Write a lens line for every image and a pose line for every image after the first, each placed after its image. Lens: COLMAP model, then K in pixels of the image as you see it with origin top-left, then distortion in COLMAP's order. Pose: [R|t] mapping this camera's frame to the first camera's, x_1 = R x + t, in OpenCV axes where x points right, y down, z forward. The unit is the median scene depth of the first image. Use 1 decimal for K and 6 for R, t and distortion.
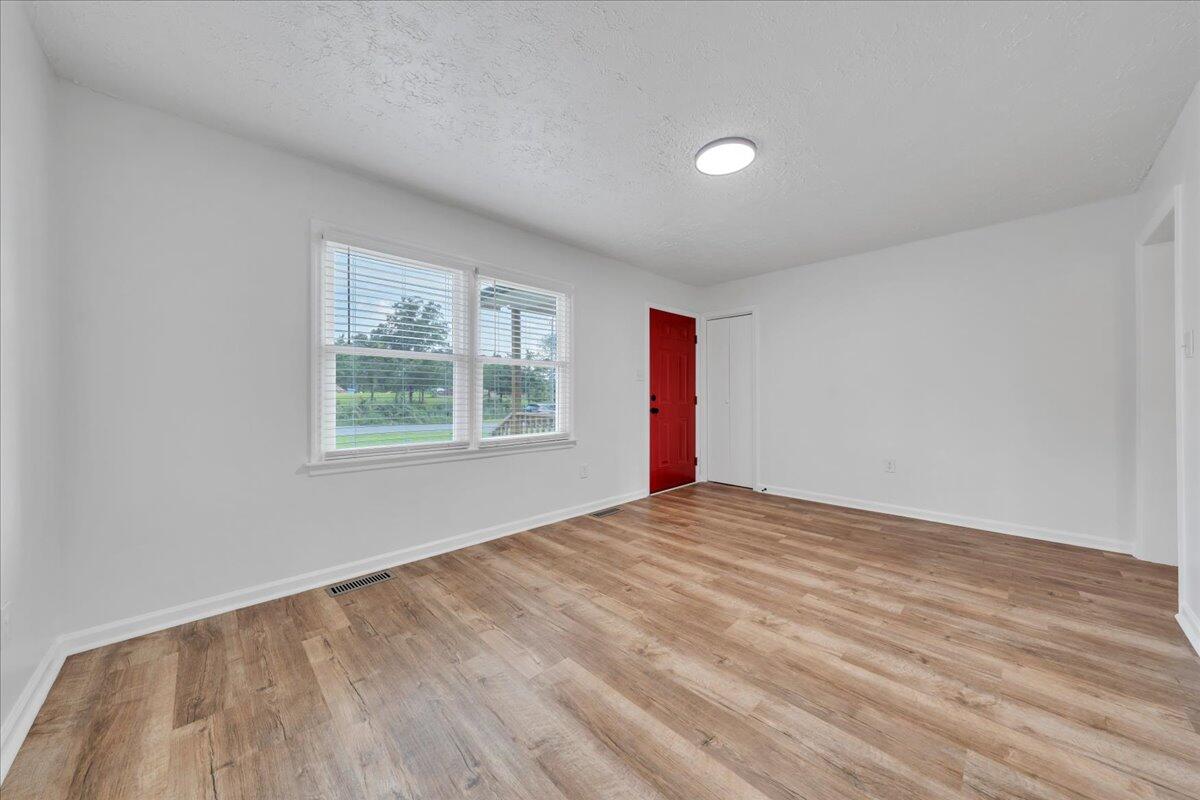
lens RADIAL K [[404.9, 0, 596.0], [0, 404.9, 400.9], [0, 0, 1]] dist [0.000111, 0.000099]
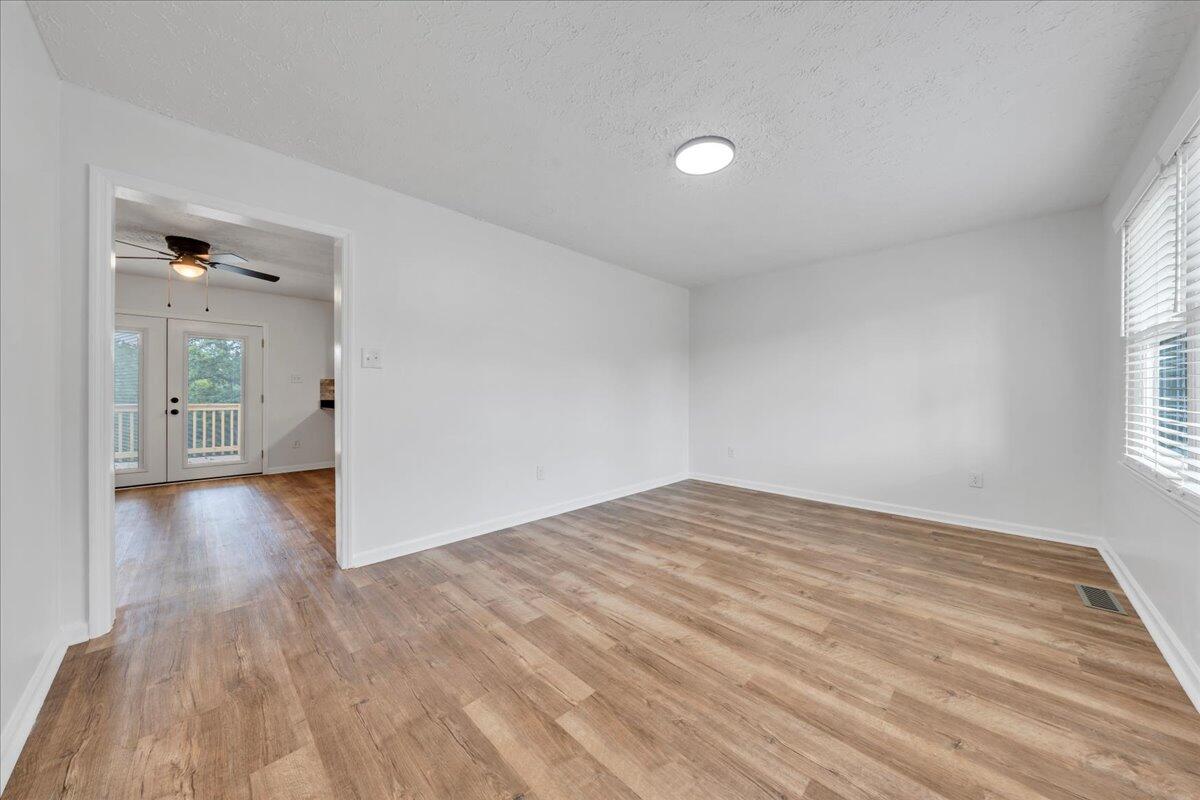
lens RADIAL K [[404.8, 0, 599.4], [0, 404.8, 395.2], [0, 0, 1]] dist [0.000097, 0.000003]
pose [[-0.999352, 0.002779, -0.035875, 0.597682], [0.002145, 0.999841, 0.017701, -0.026654], [0.035918, 0.017613, -0.999200, 1.929719]]
